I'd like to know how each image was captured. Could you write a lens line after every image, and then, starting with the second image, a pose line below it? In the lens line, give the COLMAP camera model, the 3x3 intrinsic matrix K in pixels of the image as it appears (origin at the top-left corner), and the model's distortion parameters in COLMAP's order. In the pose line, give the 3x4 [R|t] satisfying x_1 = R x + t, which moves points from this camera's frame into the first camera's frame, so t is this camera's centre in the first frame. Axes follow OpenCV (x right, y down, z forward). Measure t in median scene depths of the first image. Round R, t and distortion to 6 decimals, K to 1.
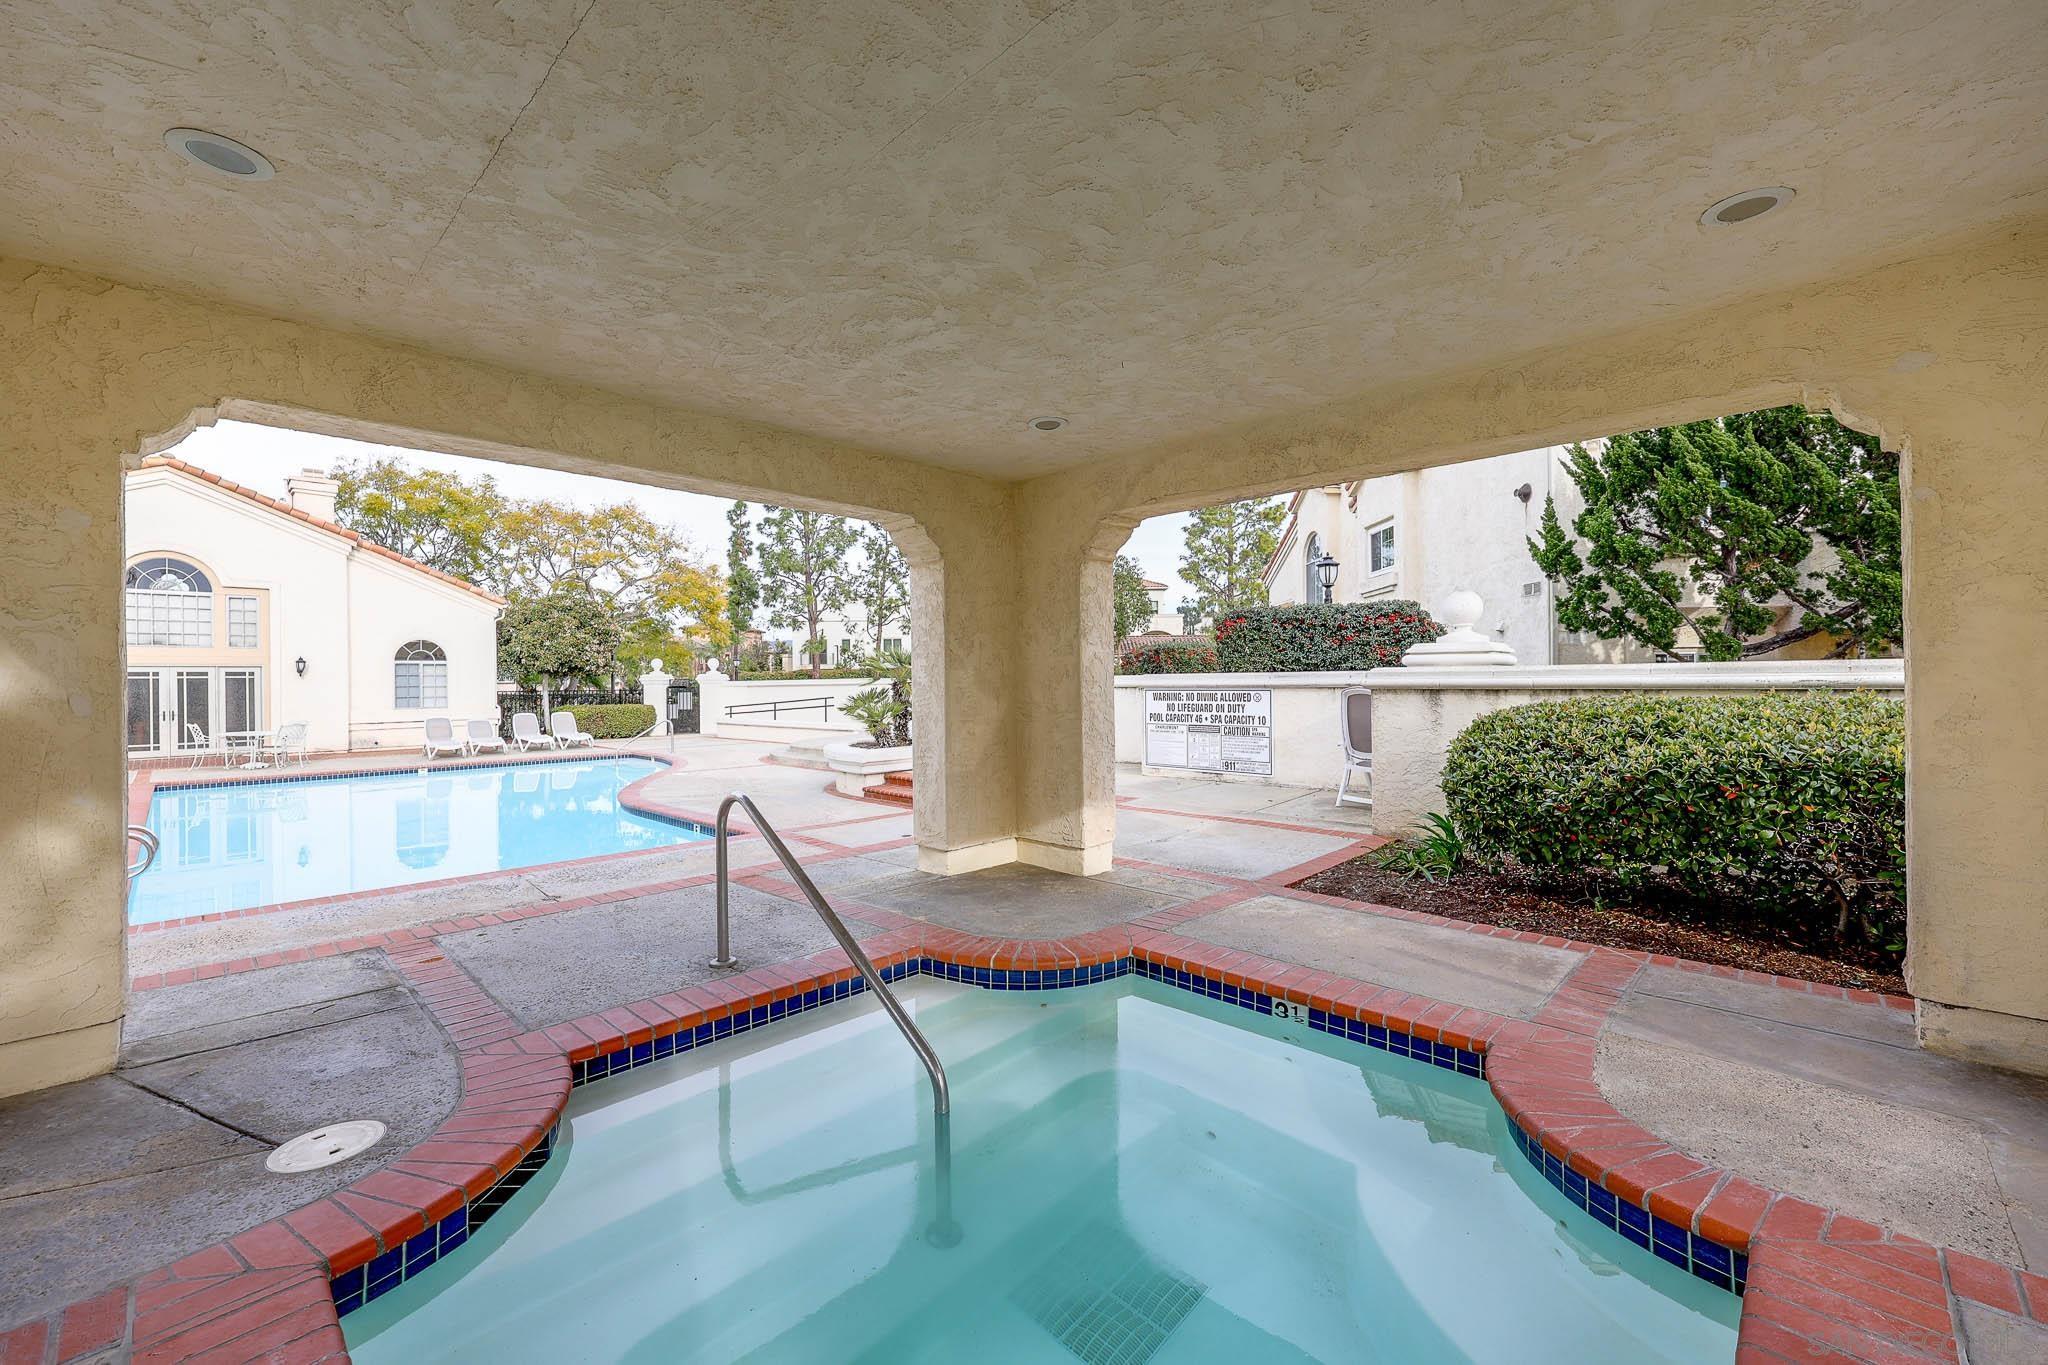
lens RADIAL K [[820.8, 0, 1009.6], [0, 820.8, 682.0], [0, 0, 1]] dist [-0.001180, 0.000368]
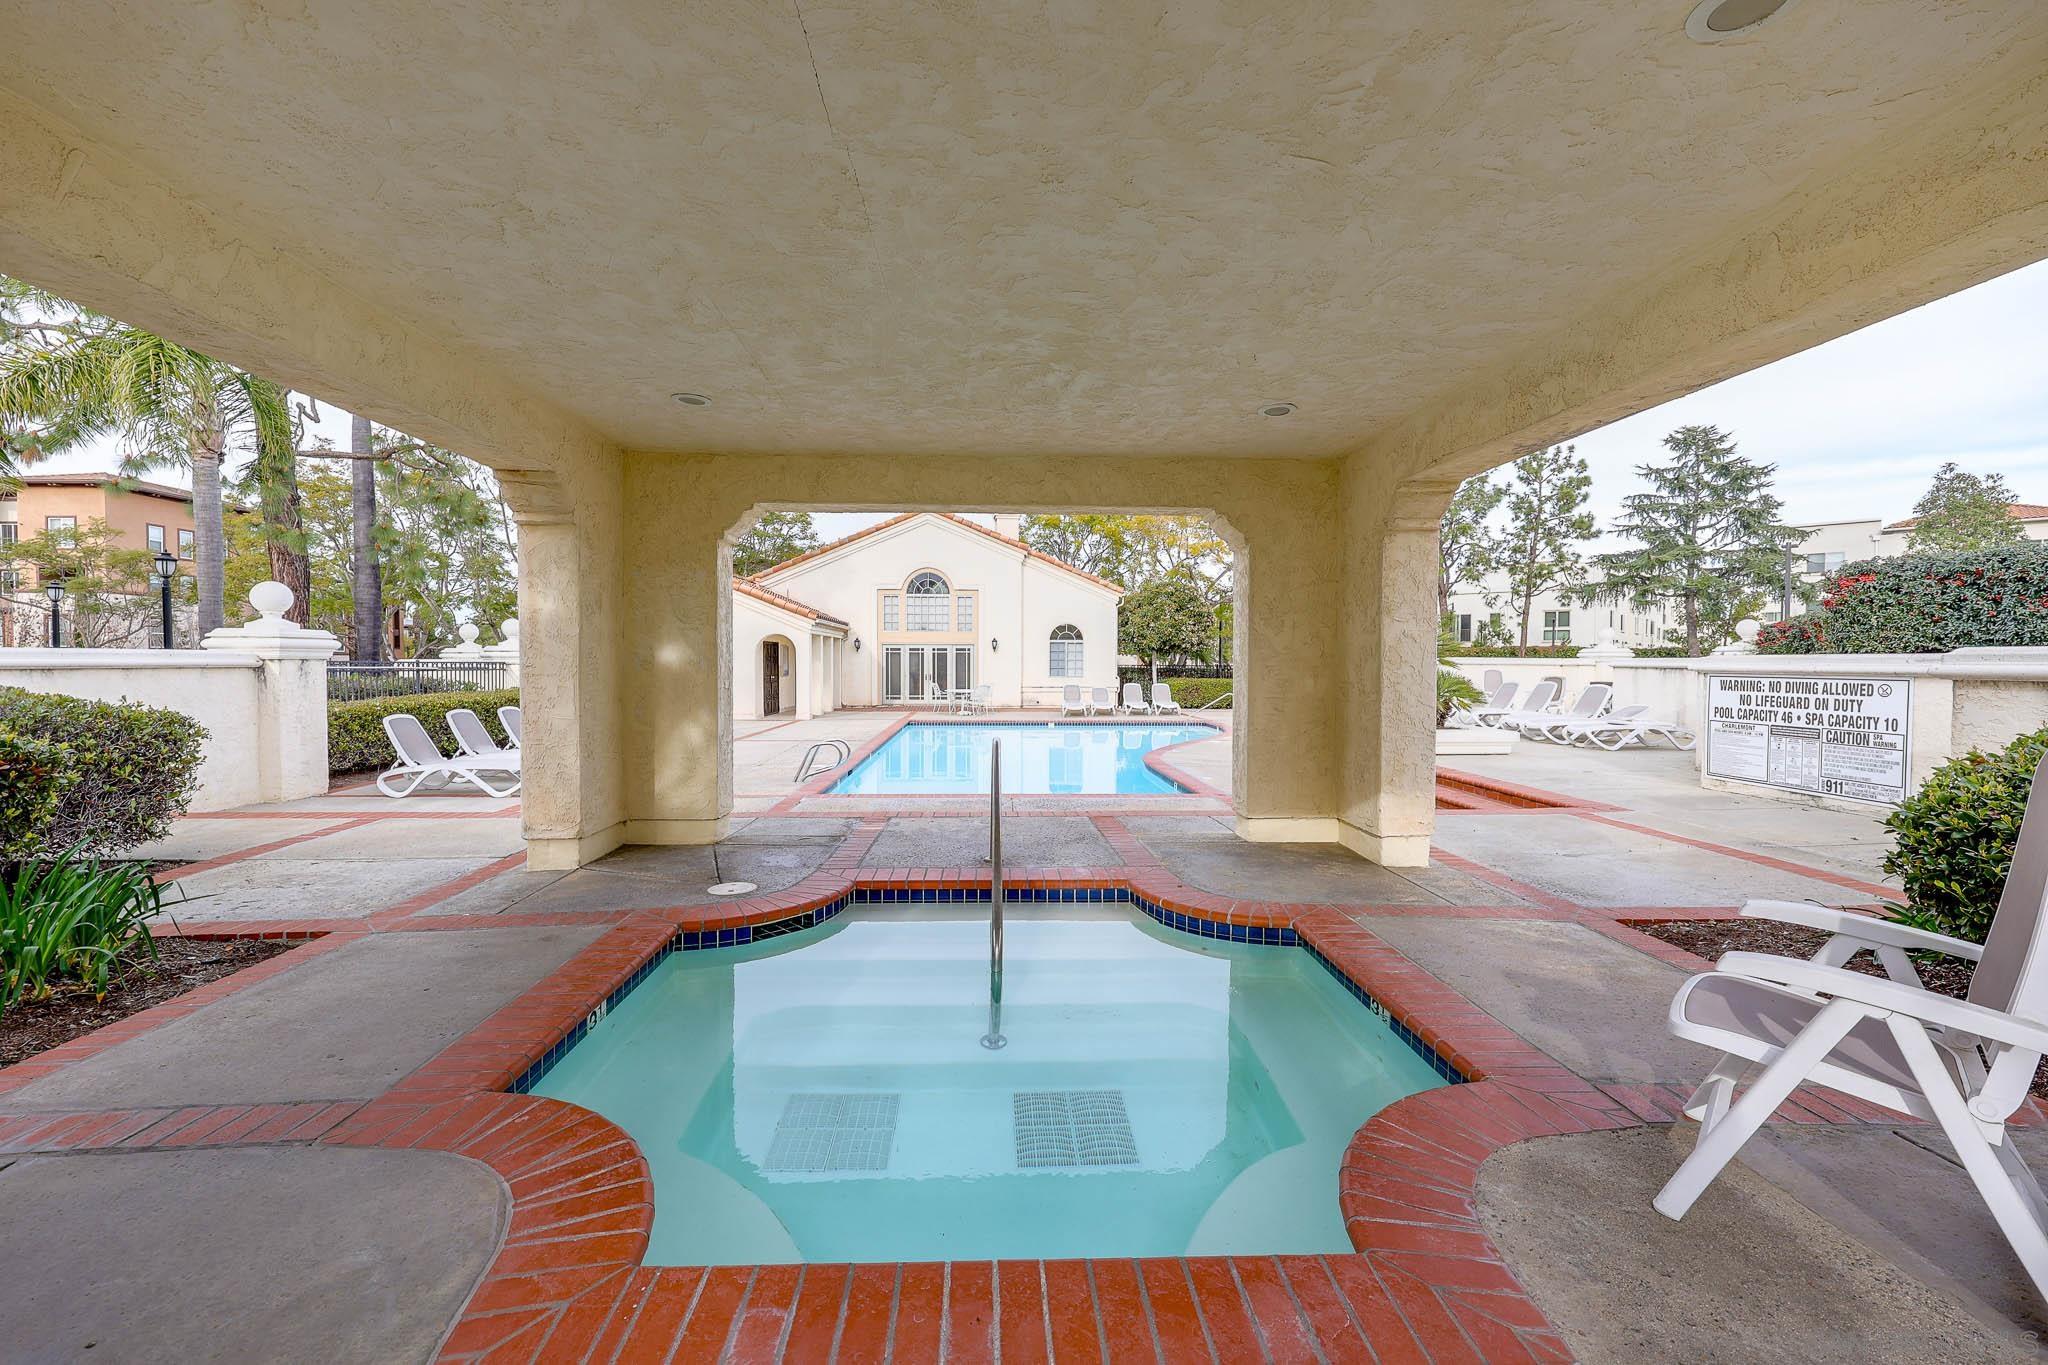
lens RADIAL K [[820.8, 0, 1009.6], [0, 820.8, 682.0], [0, 0, 1]] dist [-0.001180, 0.000368]
pose [[0.724892, 0.031287, -0.688152, 0.227192], [-0.012518, 0.999401, 0.032253, -0.001021], [0.688749, -0.014766, 0.724850, 0.007254]]
